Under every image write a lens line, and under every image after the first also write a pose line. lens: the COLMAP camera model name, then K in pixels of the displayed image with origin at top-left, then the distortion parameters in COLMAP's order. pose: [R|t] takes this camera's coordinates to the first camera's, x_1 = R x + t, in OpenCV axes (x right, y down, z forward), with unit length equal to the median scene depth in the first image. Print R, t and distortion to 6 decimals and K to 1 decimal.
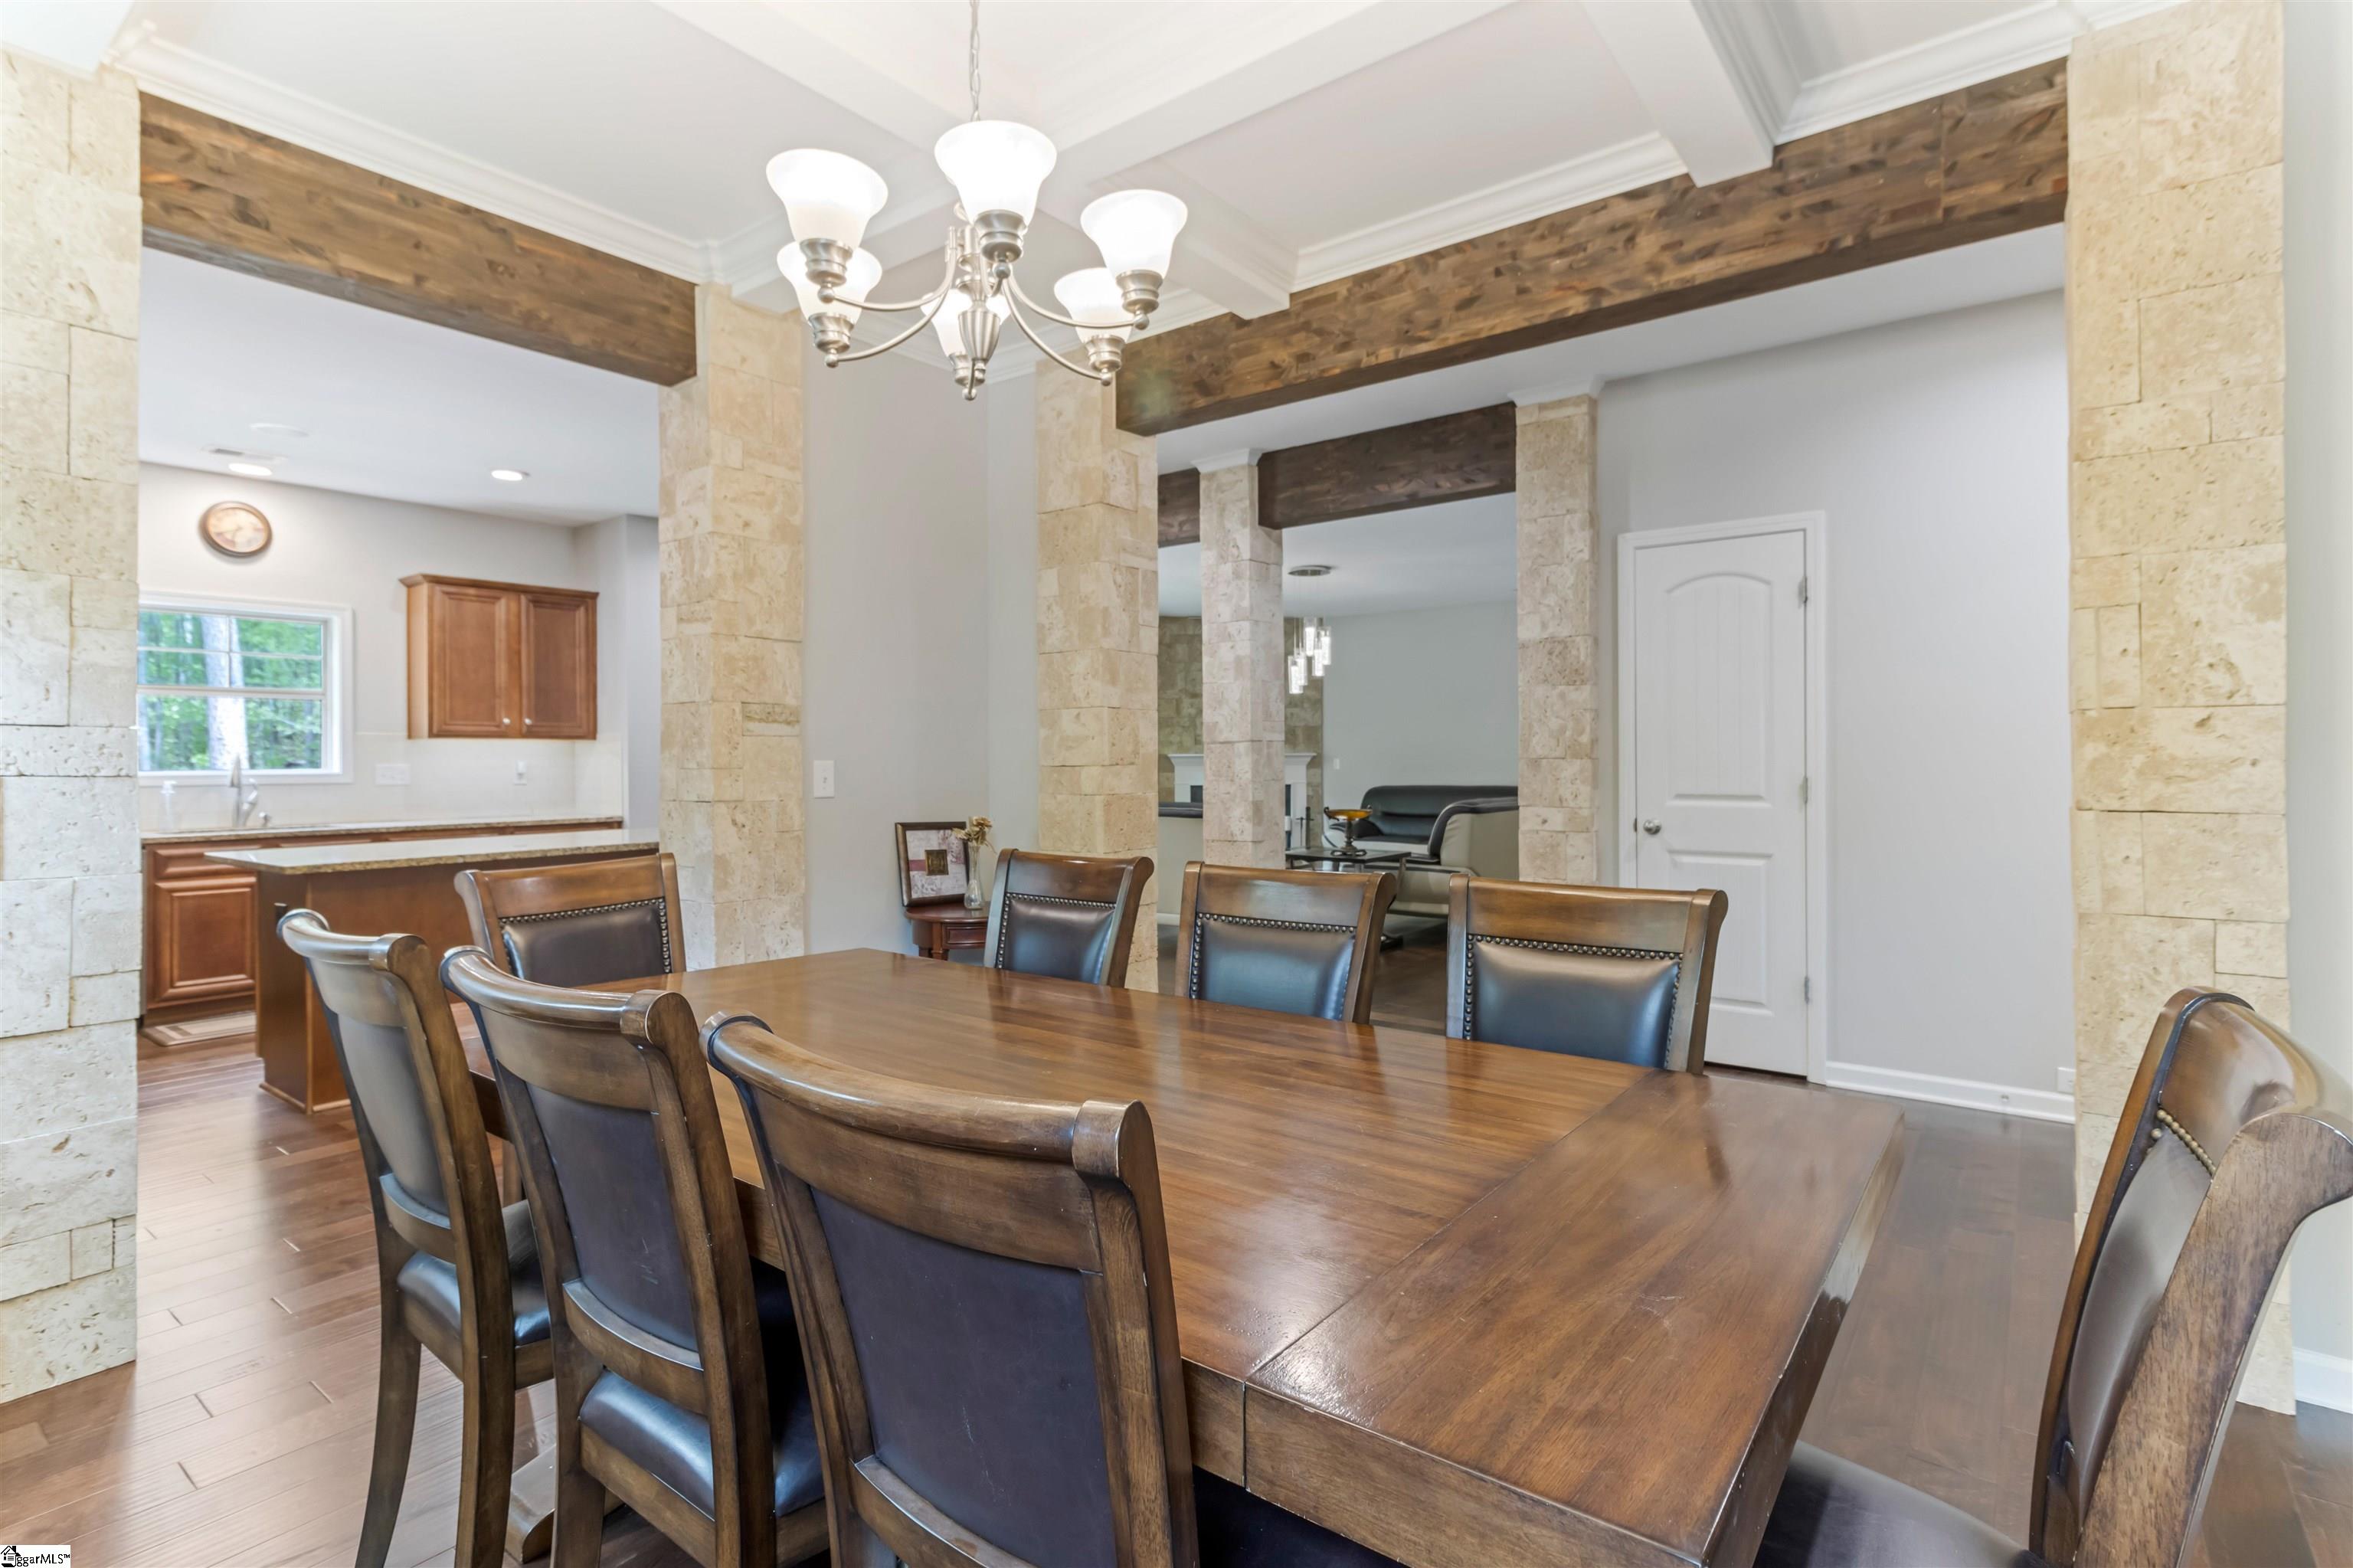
lens RADIAL K [[1131.3, 0, 1175.9], [0, 1131.3, 772.1], [0, 0, 1]] dist [0.011179, -0.000324]
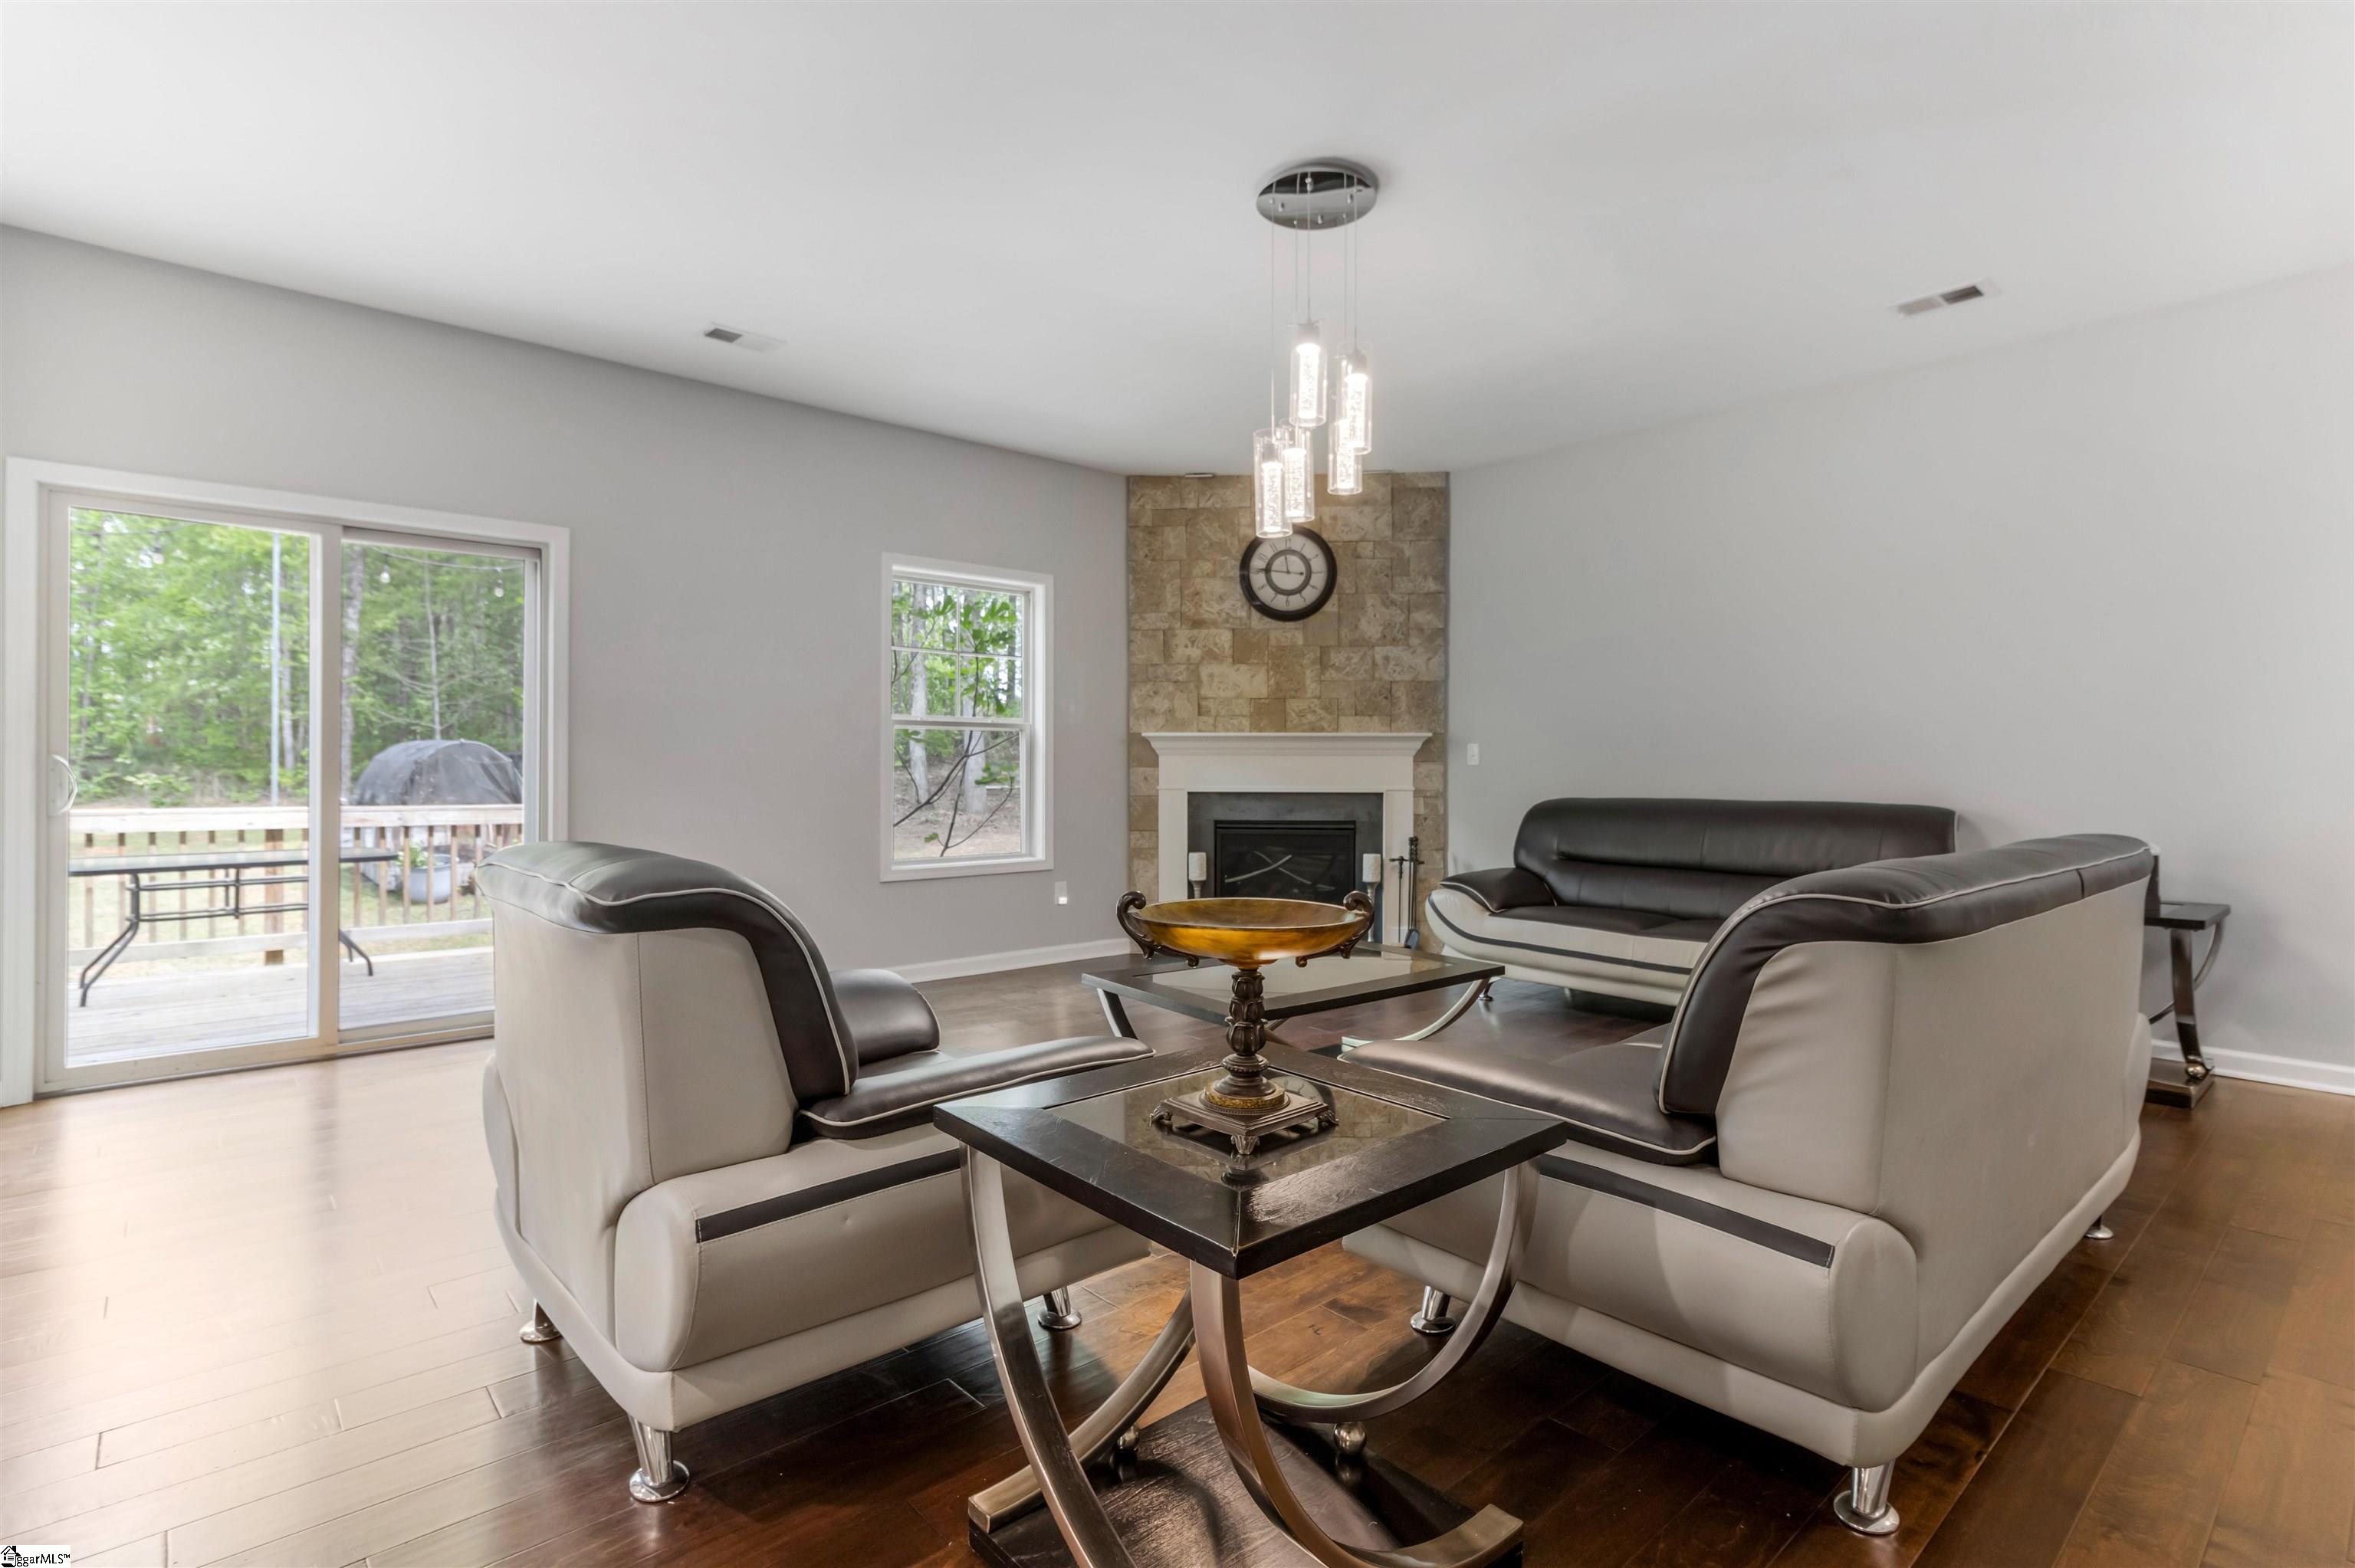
lens RADIAL K [[1132.1, 0, 1170.7], [0, 1132.1, 777.6], [0, 0, 1]] dist [0.011179, -0.000324]
pose [[0.981516, 0.011650, -0.191027, 0.106646], [-0.011842, 0.999930, 0.000136, 0.004983], [0.191015, 0.002129, 0.981585, 0.476044]]
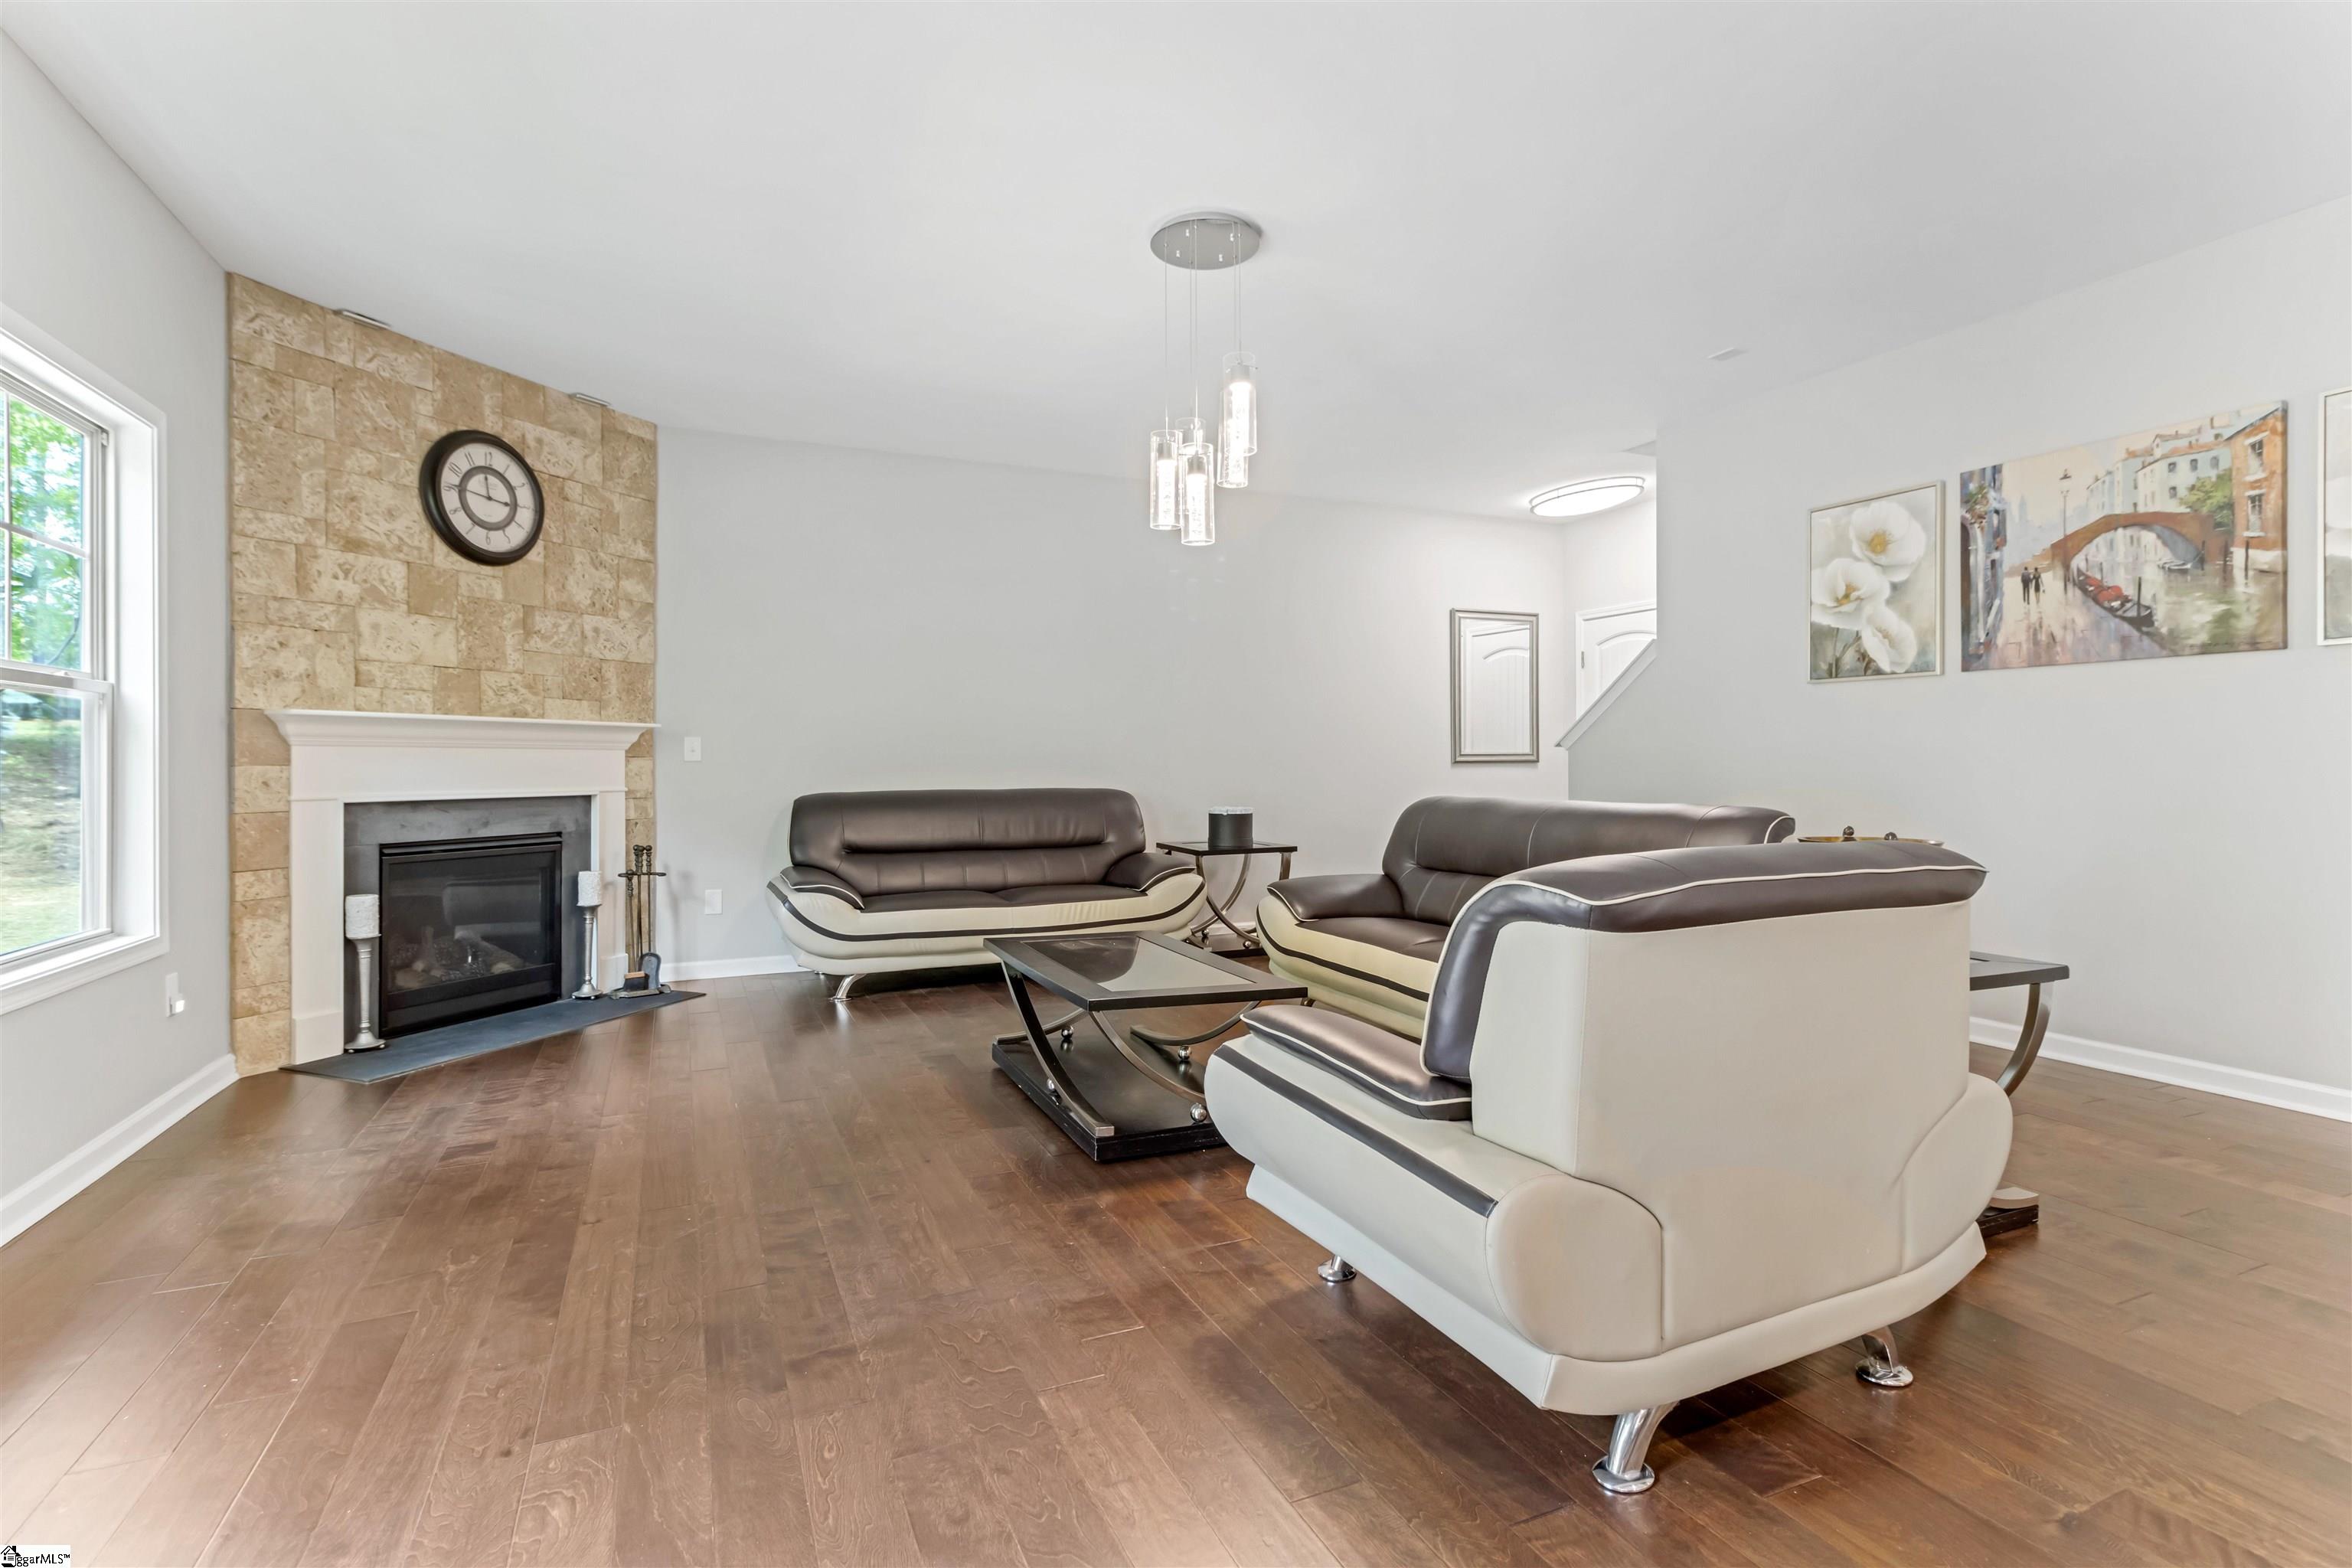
lens RADIAL K [[1130.8, 0, 1179.9], [0, 1130.8, 773.3], [0, 0, 1]] dist [0.011179, -0.000324]
pose [[0.471197, -0.001242, 0.882027, -0.172566], [0.003283, 0.999995, -0.000346, 0.003590], [-0.882022, 0.003059, 0.471198, 0.613227]]
